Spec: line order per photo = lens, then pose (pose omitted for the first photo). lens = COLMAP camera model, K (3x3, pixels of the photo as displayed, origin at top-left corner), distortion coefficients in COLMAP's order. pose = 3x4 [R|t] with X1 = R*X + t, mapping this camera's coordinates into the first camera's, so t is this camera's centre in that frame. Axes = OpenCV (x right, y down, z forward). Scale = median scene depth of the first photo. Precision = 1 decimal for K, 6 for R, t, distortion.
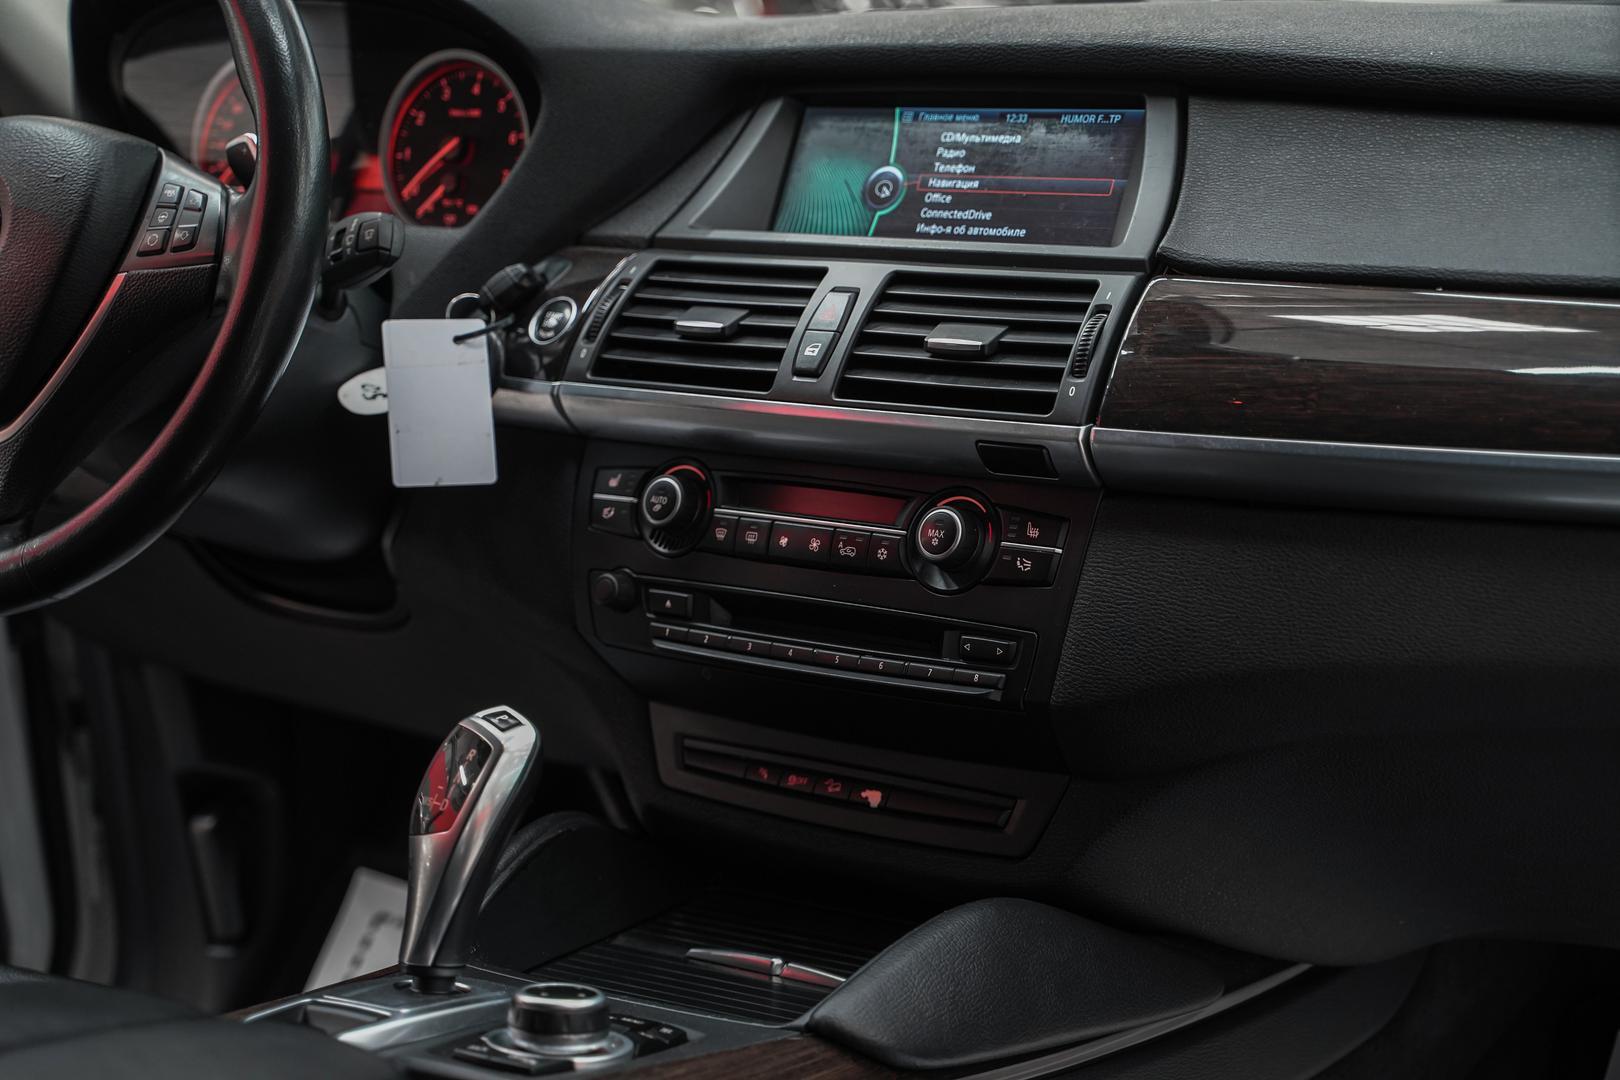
lens RADIAL K [[2913.1, 0, 803.0], [0, 2913.1, 534.6], [0, 0, 1]] dist [0.233514, 0.000000]
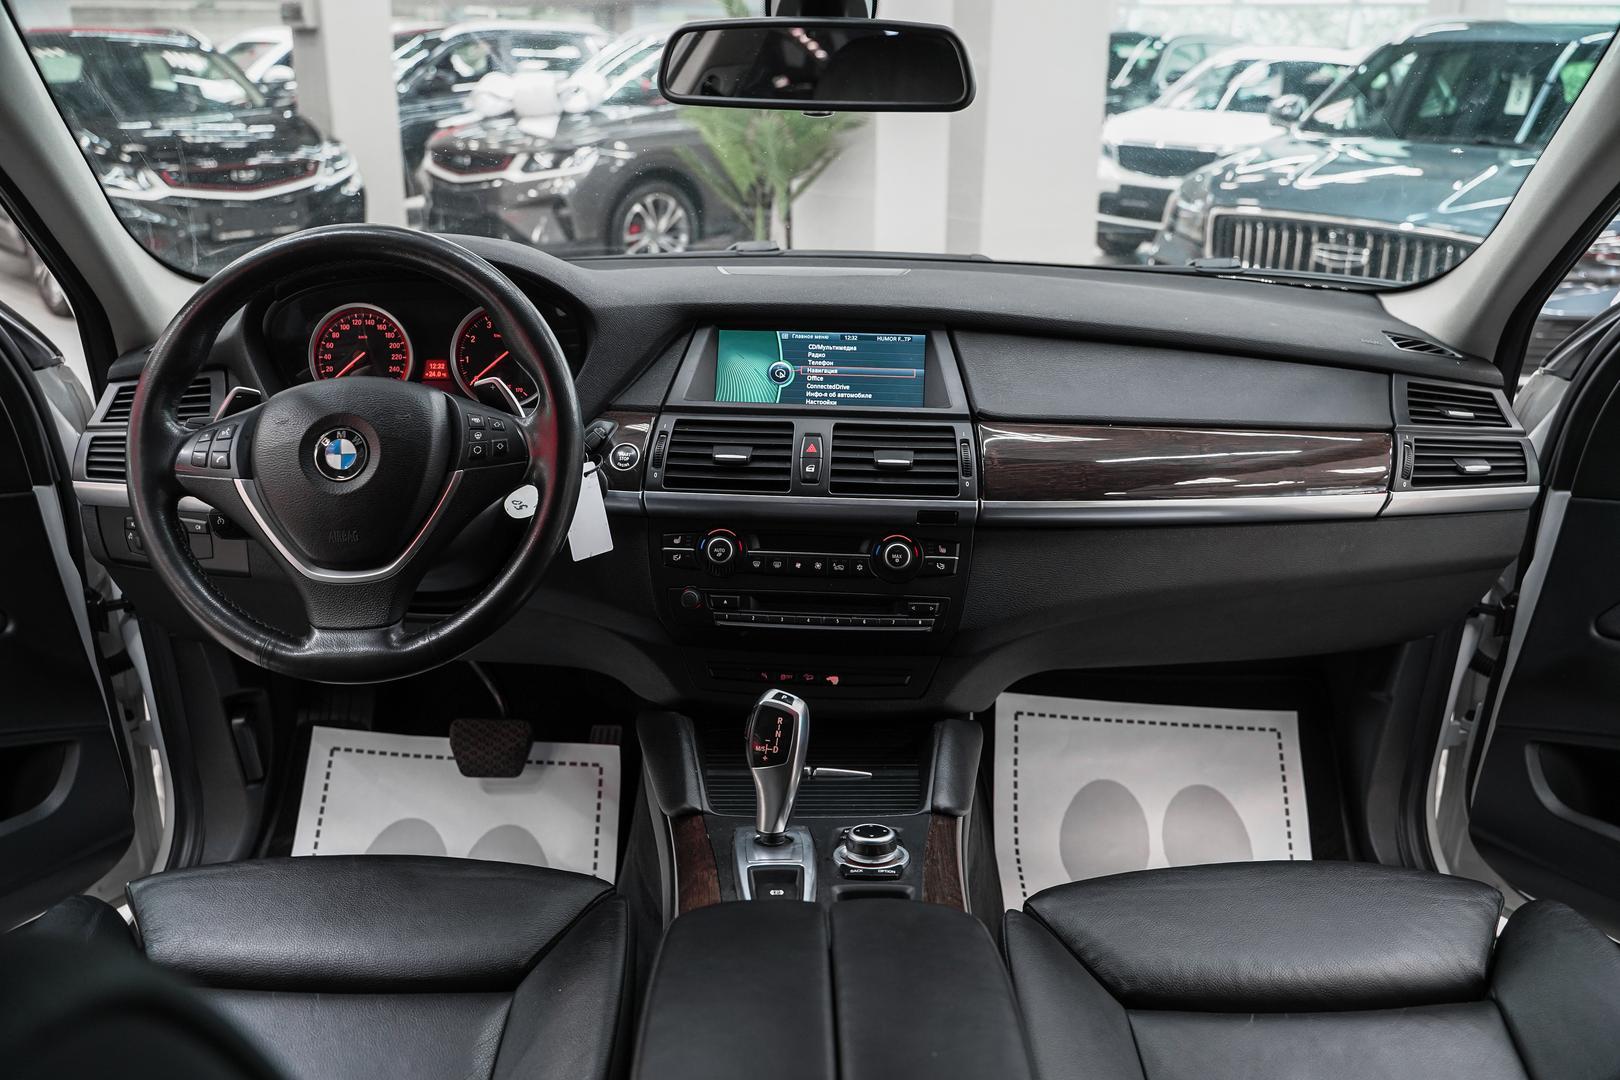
lens RADIAL K [[1325.1, 0, 811.9], [0, 1325.1, 542.4], [0, 0, 1]] dist [-0.111138, 0.074362]
pose [[0.821077, -0.148451, 0.551176, -0.484927], [0.073701, 0.985079, 0.155526, -0.149896], [-0.566039, -0.087076, 0.819767, 0.258242]]
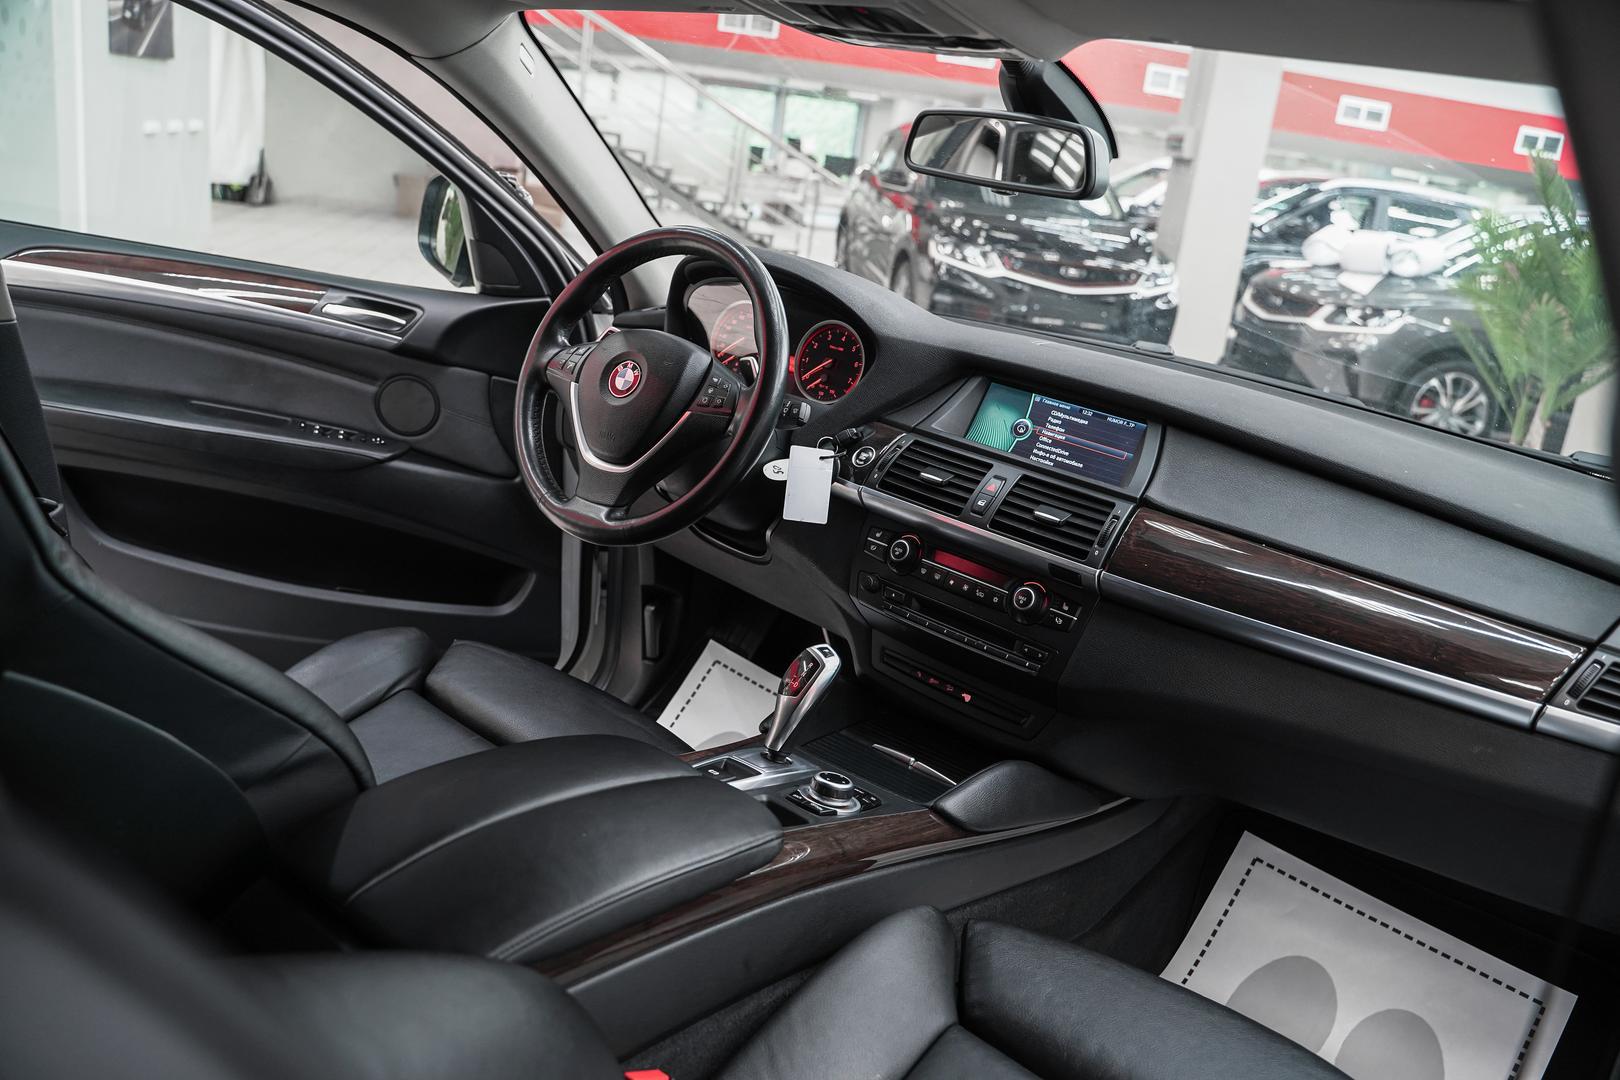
lens RADIAL K [[1325.1, 0, 815.7], [0, 1325.1, 548.6], [0, 0, 1]] dist [-0.111138, 0.074362]
pose [[0.981571, 0.189668, -0.023344, -0.089905], [-0.186752, 0.977965, 0.093314, -0.097899], [0.040529, -0.087234, 0.995363, -0.021812]]
